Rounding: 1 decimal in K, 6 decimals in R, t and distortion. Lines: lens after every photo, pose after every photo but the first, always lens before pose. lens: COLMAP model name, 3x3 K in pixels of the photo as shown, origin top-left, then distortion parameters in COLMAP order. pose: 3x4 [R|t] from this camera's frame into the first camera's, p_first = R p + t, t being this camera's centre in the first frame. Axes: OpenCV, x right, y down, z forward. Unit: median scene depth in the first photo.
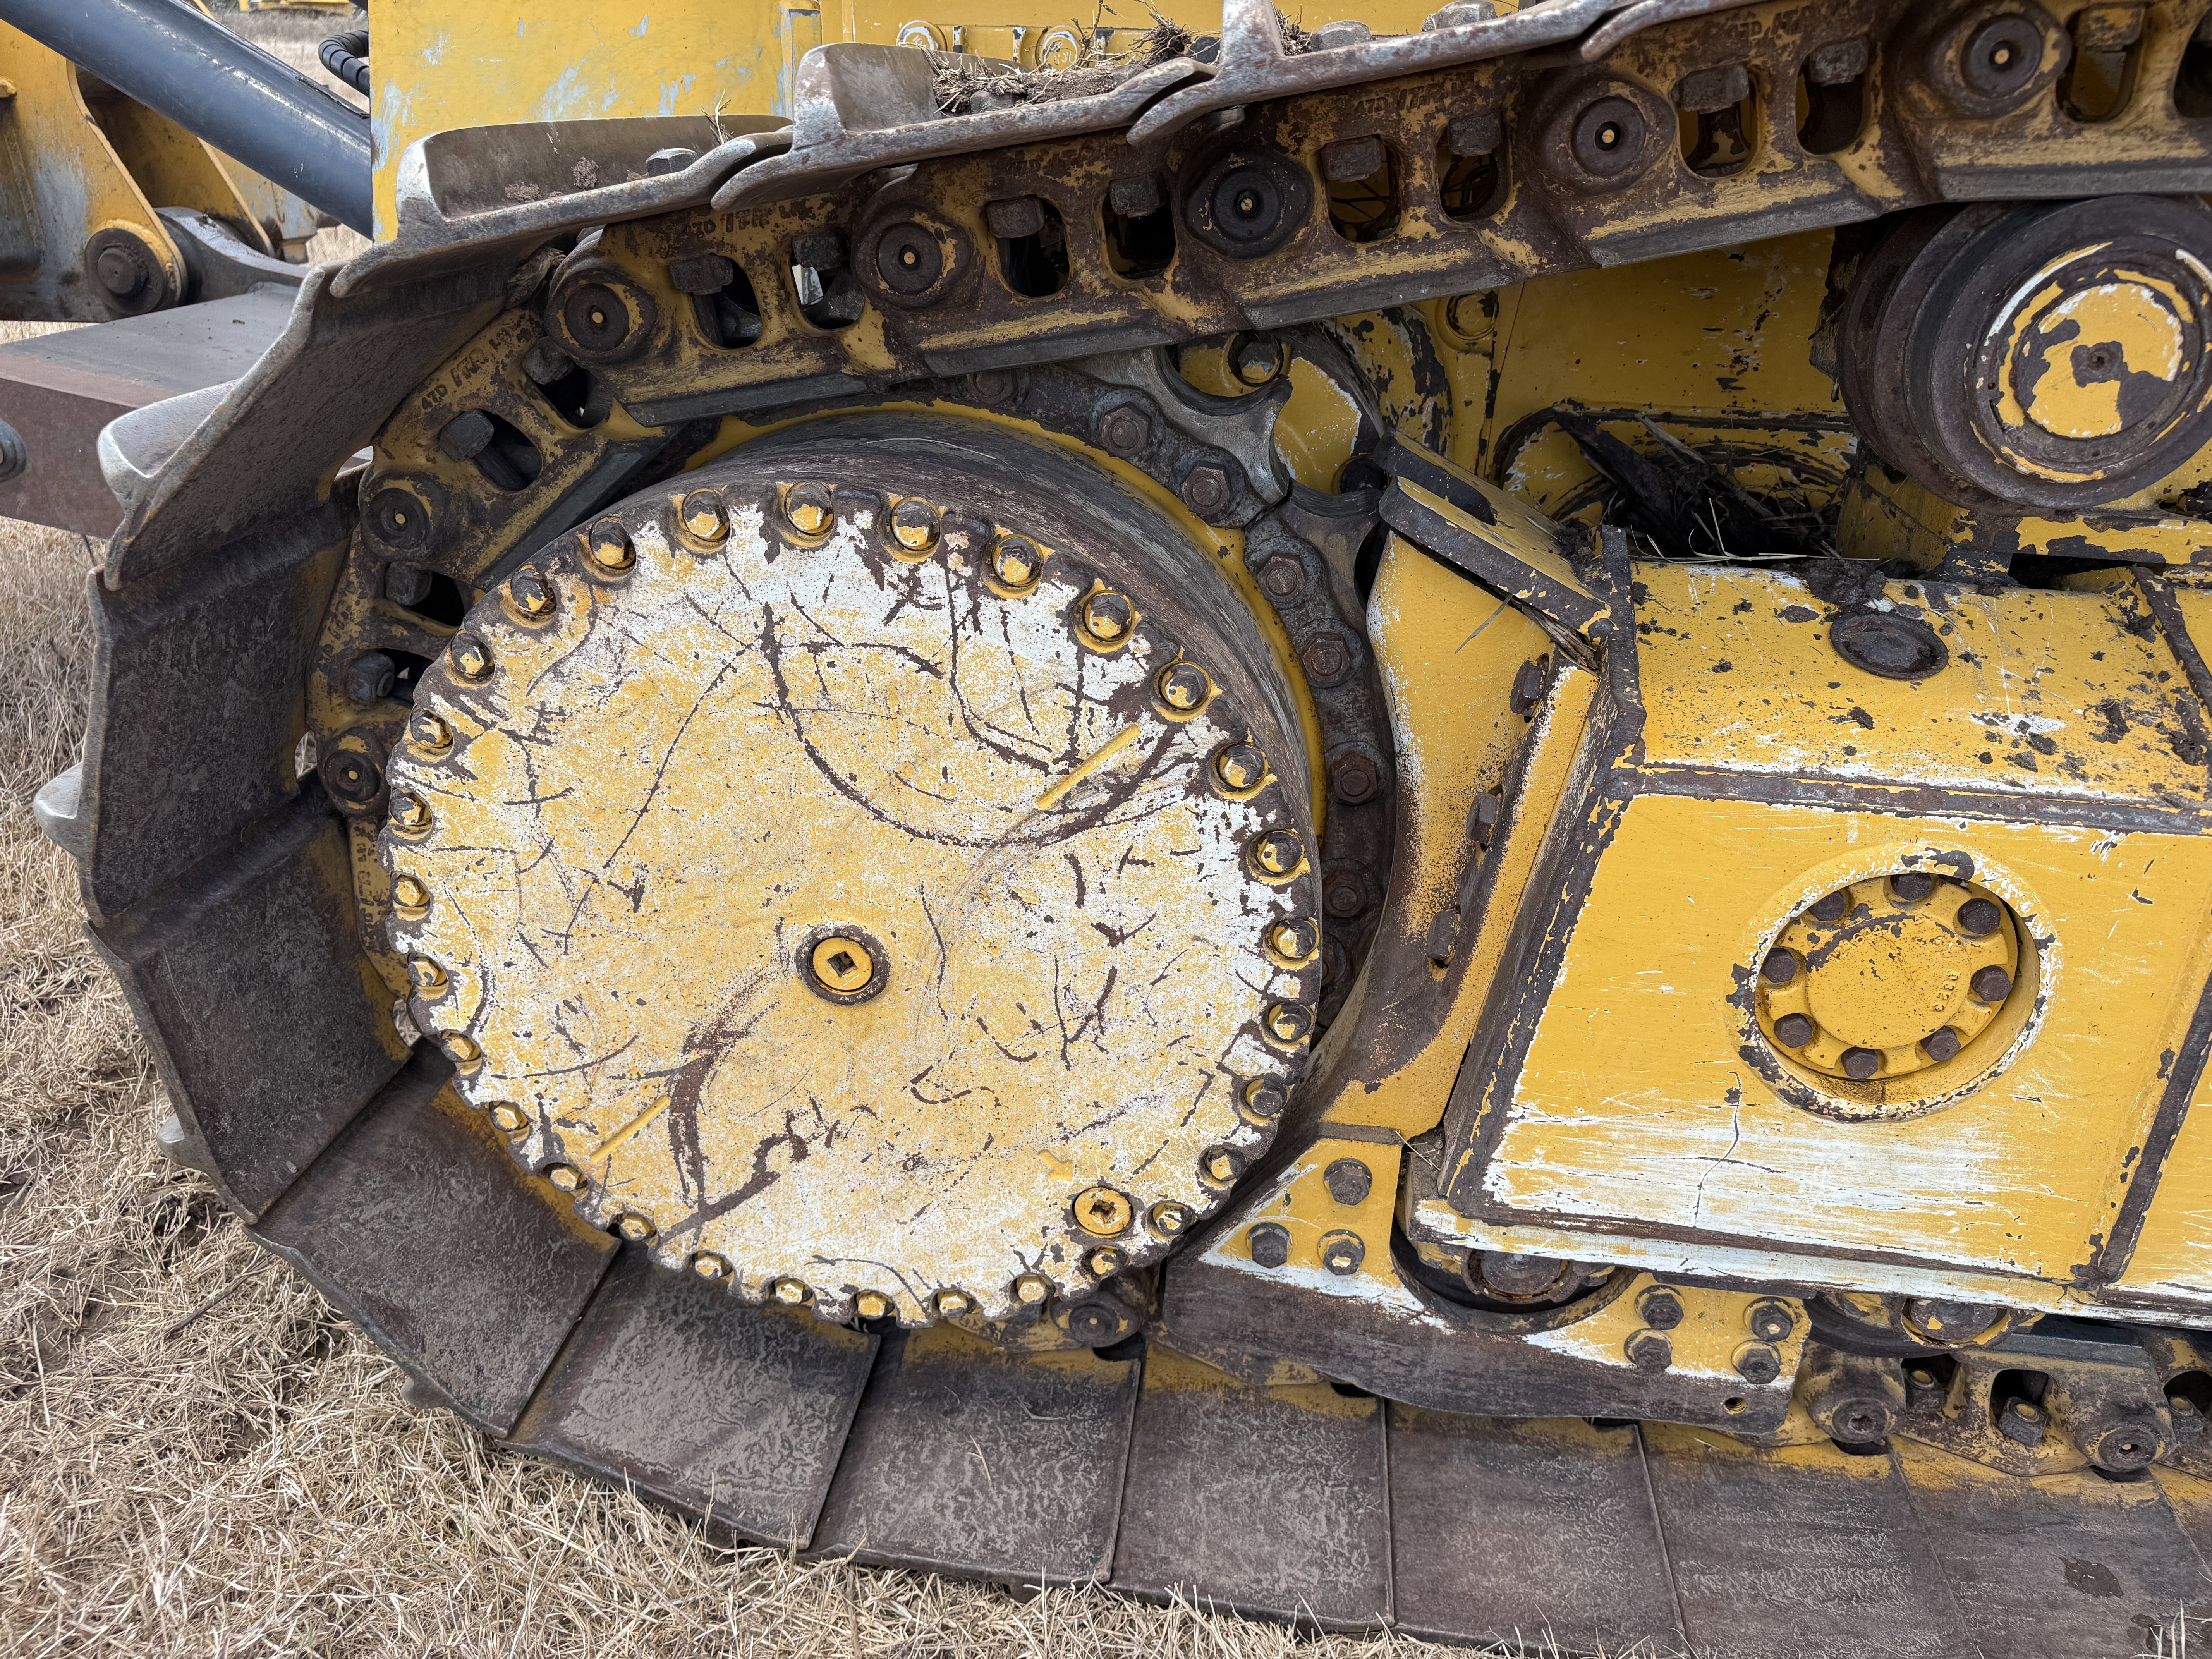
lens RADIAL K [[1579.3, 0, 1134.1], [0, 1579.3, 833.2], [0, 0, 1]] dist [0.089506, -0.081565]
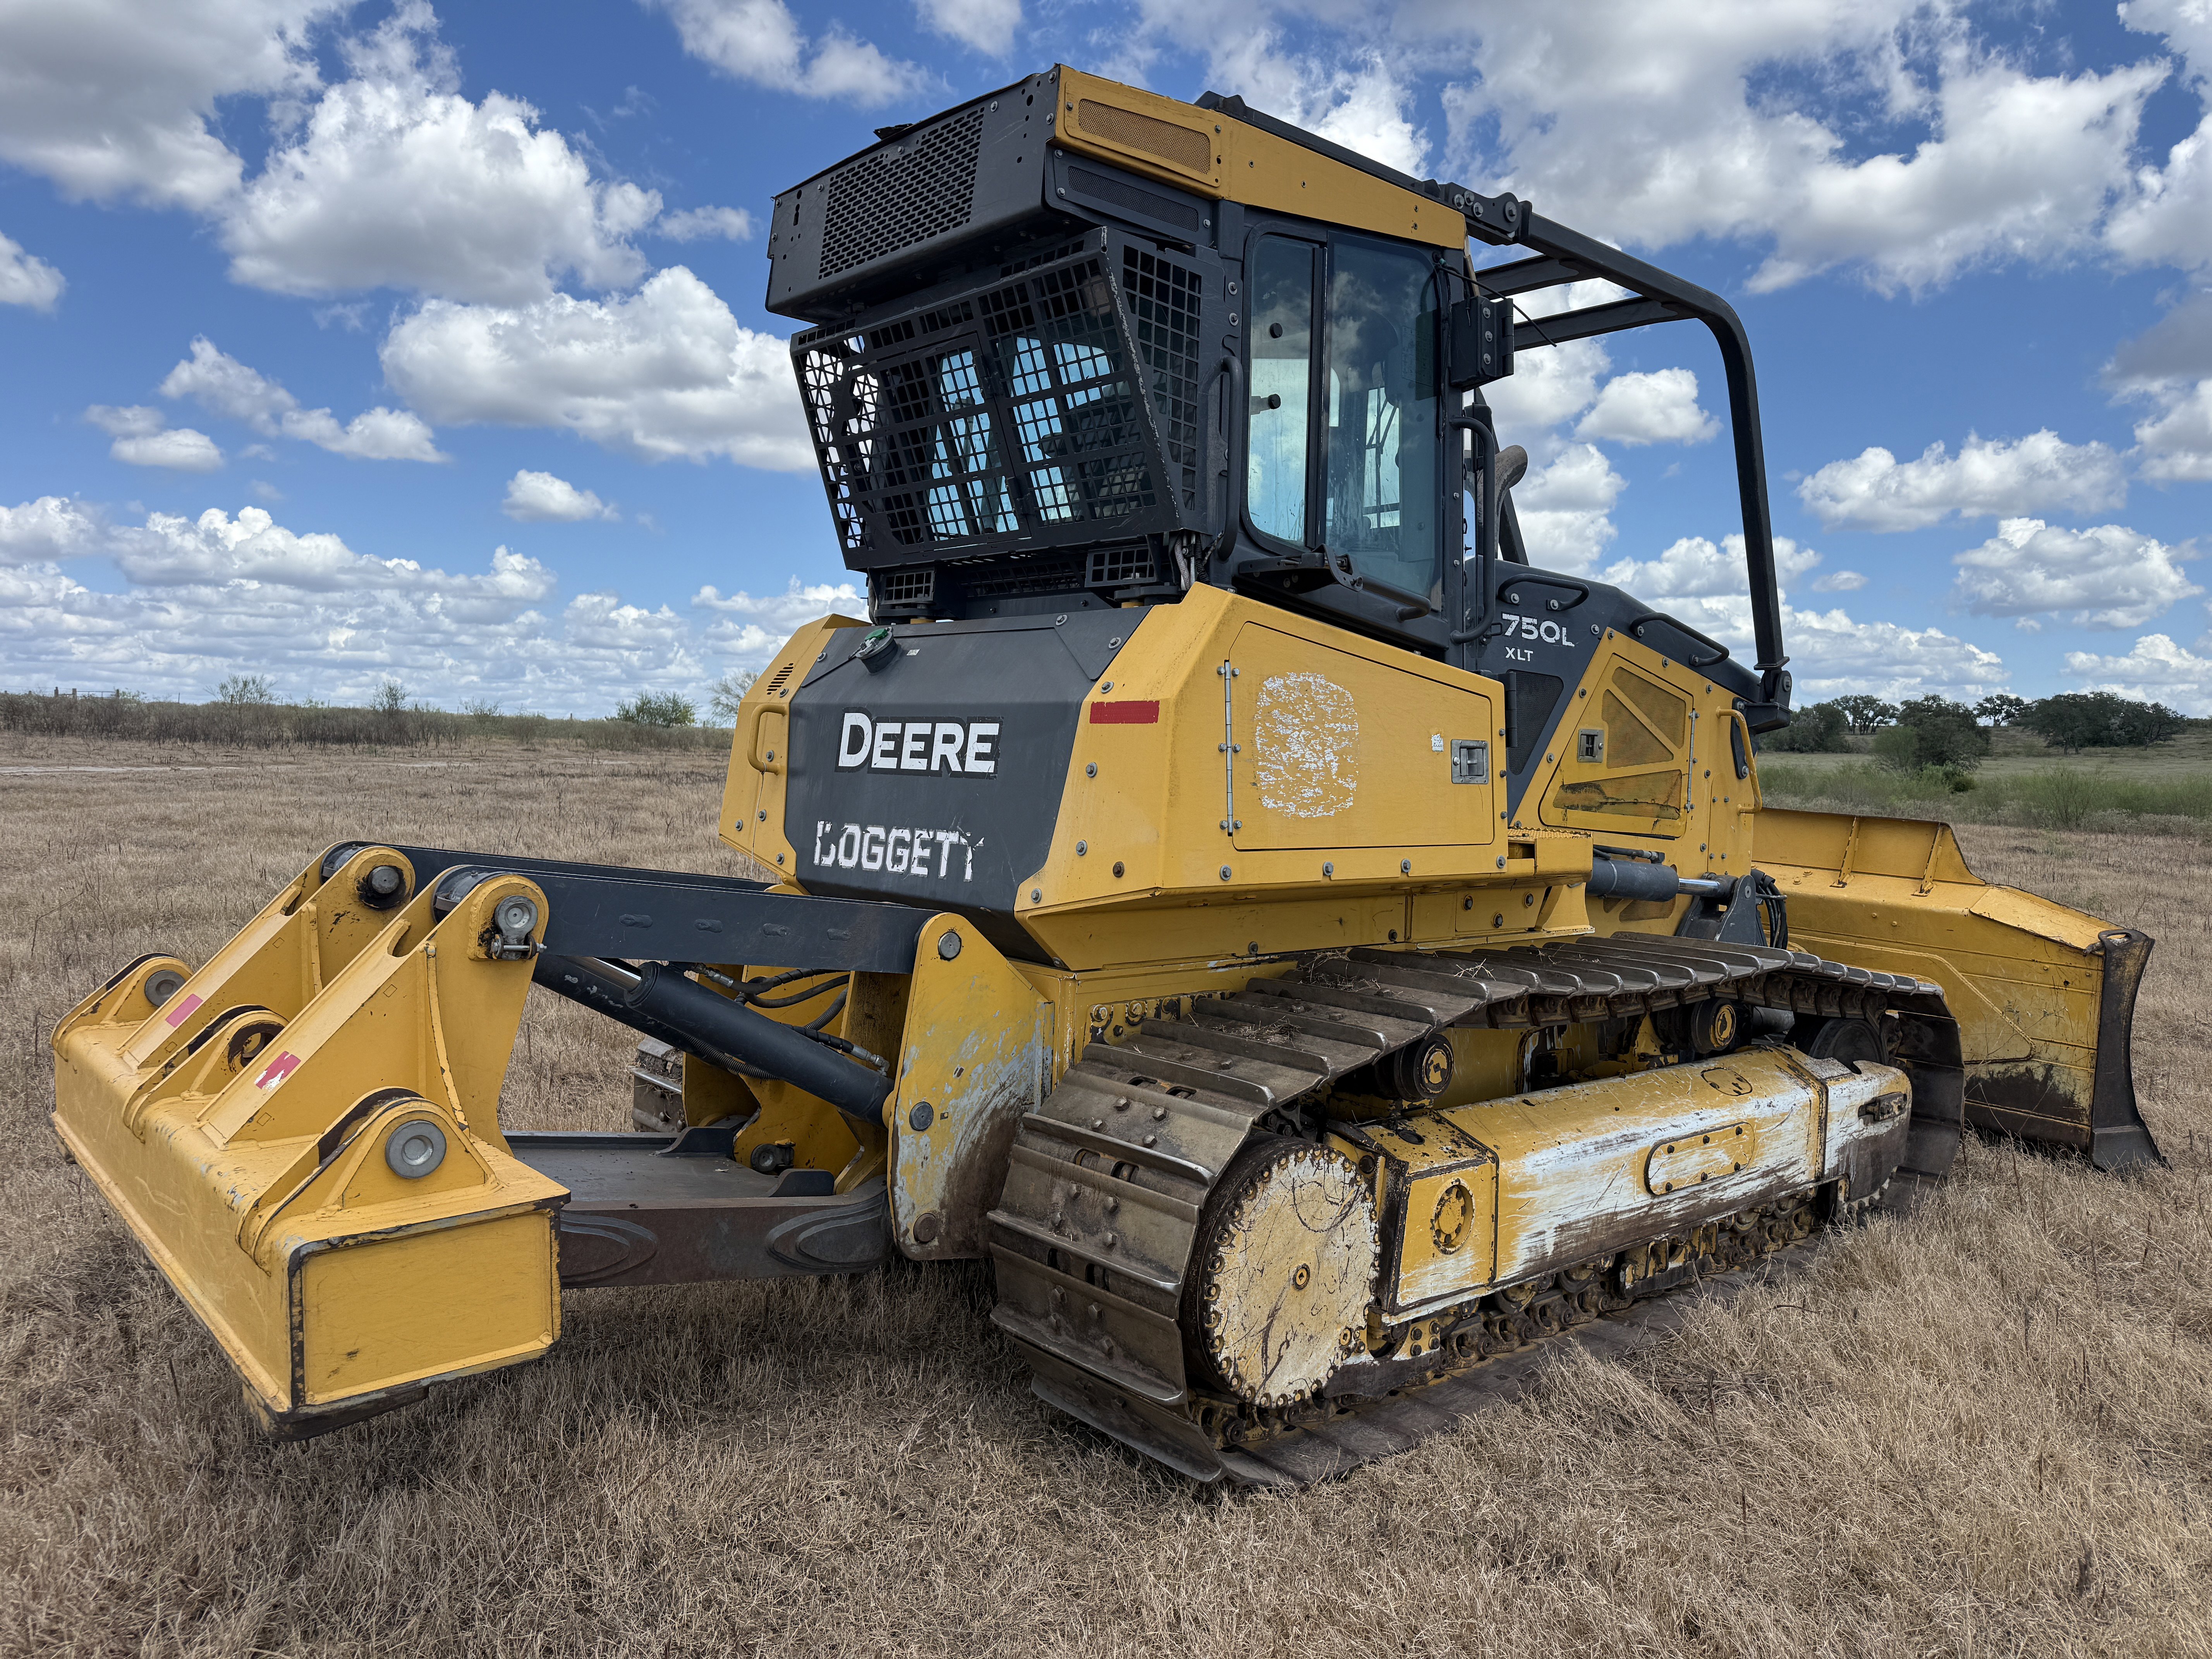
lens RADIAL K [[1578.6, 0, 1110.9], [0, 1578.6, 797.3], [0, 0, 1]] dist [0.064609, -0.070369]
pose [[0.676148, -0.038477, 0.735760, -3.014493], [0.314633, 0.918075, -0.241130, -0.180155], [-0.666206, 0.394534, 0.632861, -1.405955]]
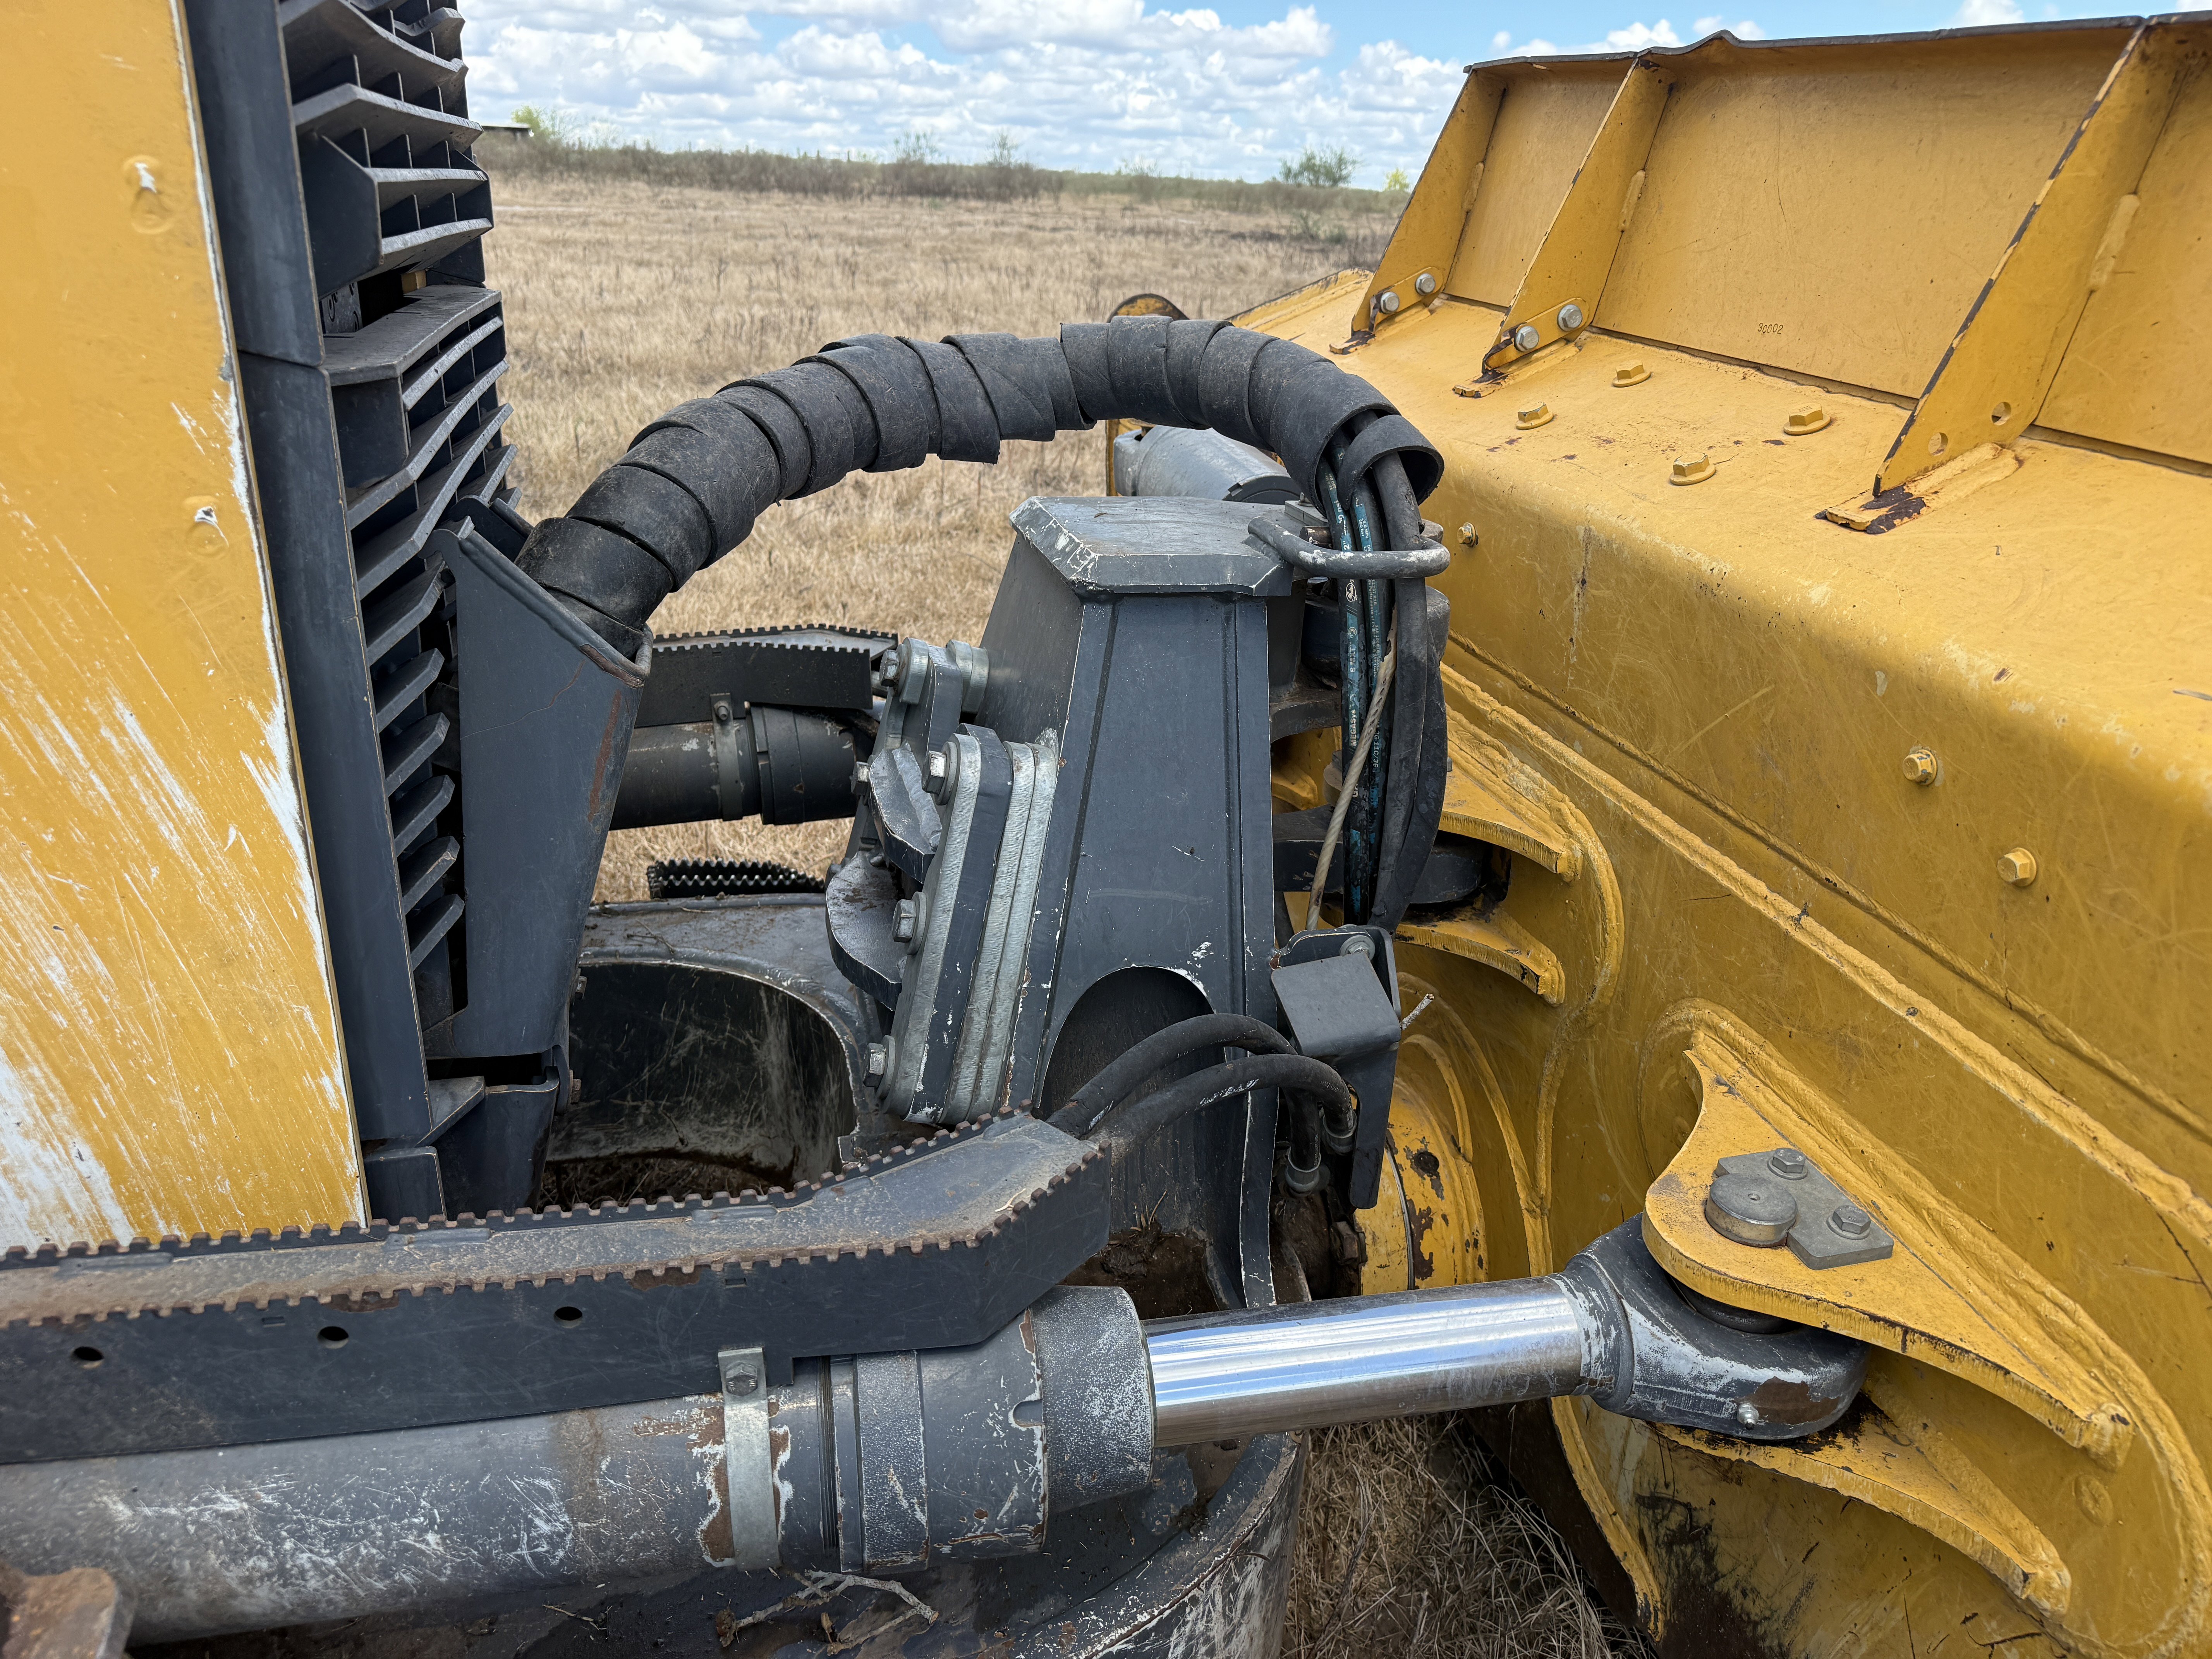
lens RADIAL K [[1546.3, 0, 1101.5], [0, 1546.3, 827.9], [0, 0, 1]] dist [0.194218, -0.414486]
pose [[0.939630, -0.125245, 0.318449, 3.628784], [0.142758, 0.989235, -0.032168, -0.339726], [-0.310992, 0.075687, 0.947394, 0.248529]]
